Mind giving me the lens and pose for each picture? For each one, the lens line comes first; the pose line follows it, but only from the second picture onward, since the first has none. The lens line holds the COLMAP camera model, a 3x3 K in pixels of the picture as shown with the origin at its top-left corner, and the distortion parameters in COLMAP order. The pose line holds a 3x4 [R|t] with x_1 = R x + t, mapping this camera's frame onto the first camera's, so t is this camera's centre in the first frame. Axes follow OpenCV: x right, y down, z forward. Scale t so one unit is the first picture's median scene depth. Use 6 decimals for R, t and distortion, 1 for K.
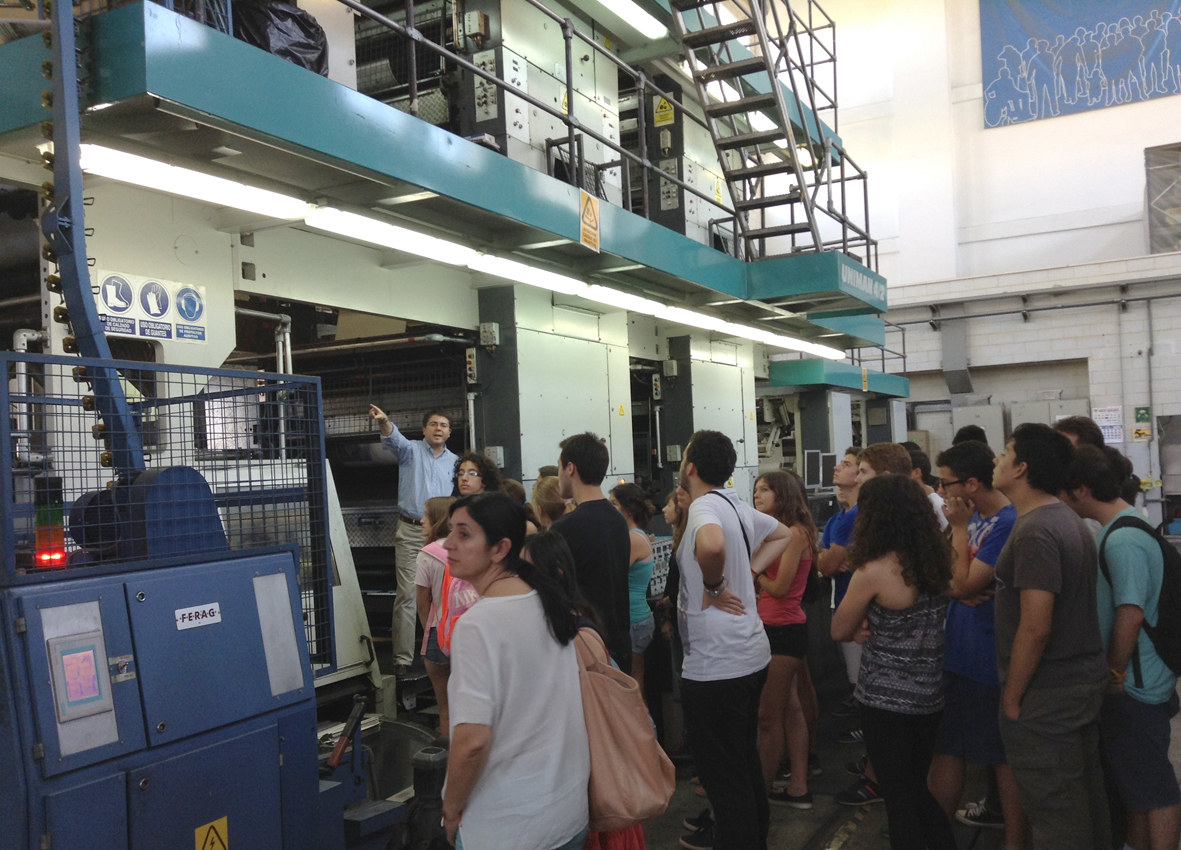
lens RADIAL K [[1110.9, 0, 592.3], [0, 1110.9, 434.7], [0, 0, 1]] dist [0.044196, 0.000000]
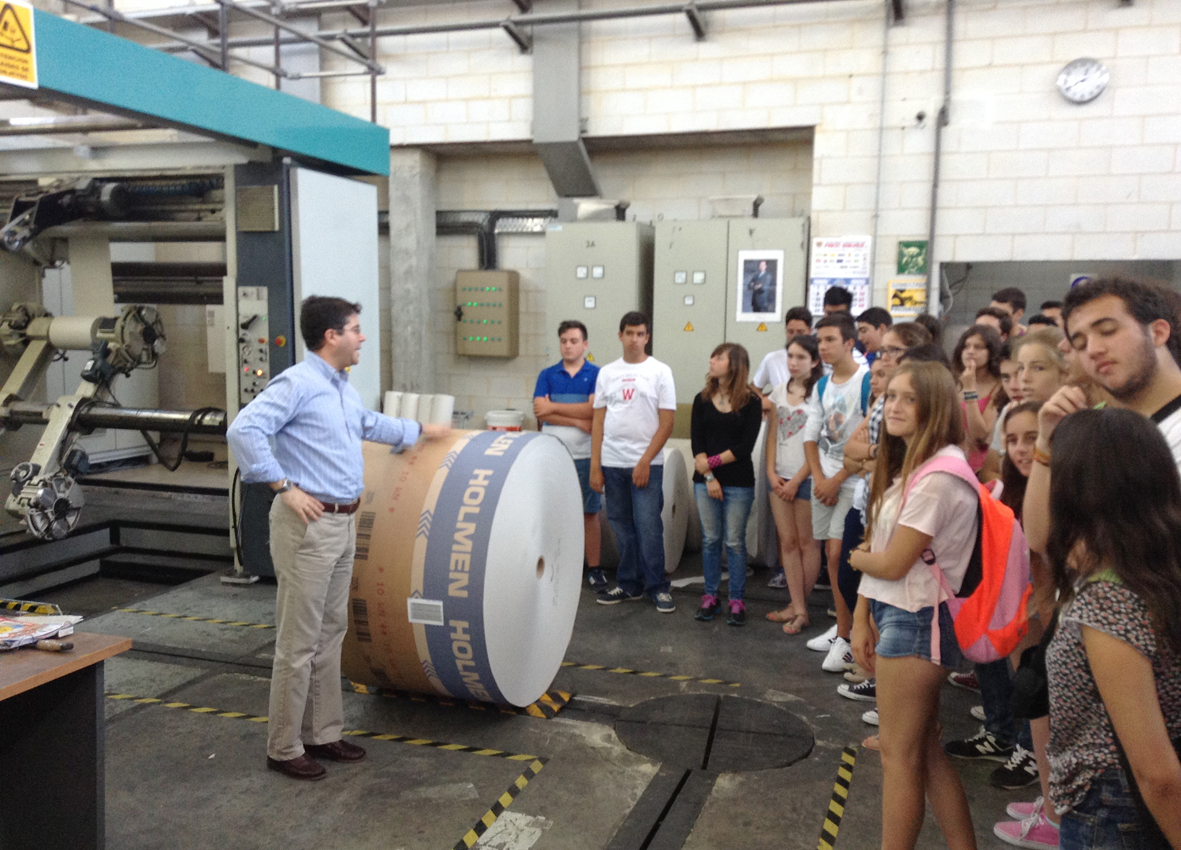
lens RADIAL K [[1110.9, 0, 589.9], [0, 1110.9, 421.4], [0, 0, 1]] dist [0.044196, 0.000000]
pose [[0.986973, 0.045742, 0.154246, 0.292213], [-0.063497, 0.991652, 0.112222, 0.005472], [-0.147825, -0.120554, 0.981639, 0.563033]]
